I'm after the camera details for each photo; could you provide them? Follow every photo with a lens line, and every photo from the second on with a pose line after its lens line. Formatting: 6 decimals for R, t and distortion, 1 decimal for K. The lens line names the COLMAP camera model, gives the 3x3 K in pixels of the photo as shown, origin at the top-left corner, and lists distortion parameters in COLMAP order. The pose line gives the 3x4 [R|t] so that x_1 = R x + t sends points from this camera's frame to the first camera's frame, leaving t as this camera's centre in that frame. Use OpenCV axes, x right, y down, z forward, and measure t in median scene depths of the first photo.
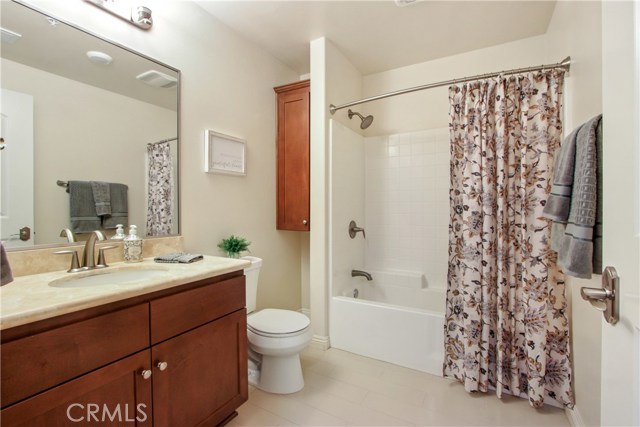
lens RADIAL K [[296.6, 0, 319.0], [0, 296.6, 212.4], [0, 0, 1]] dist [-0.009932, 0.000605]
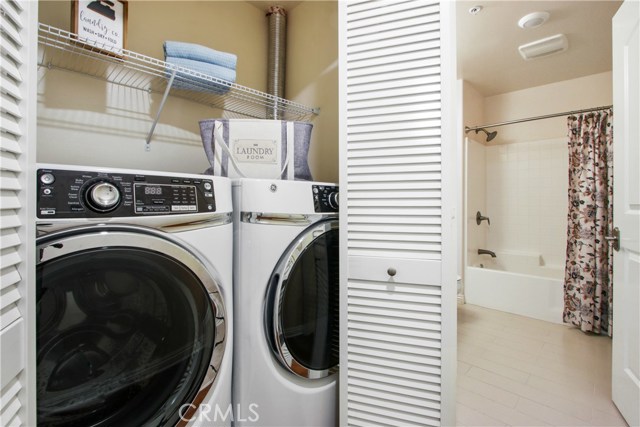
lens RADIAL K [[296.6, 0, 326.2], [0, 296.6, 200.8], [0, 0, 1]] dist [-0.009932, 0.000605]
pose [[0.971913, 0.007554, -0.235220, -0.352524], [-0.011377, 0.999824, -0.014900, 0.012003], [0.235067, 0.017158, 0.971828, -0.641015]]
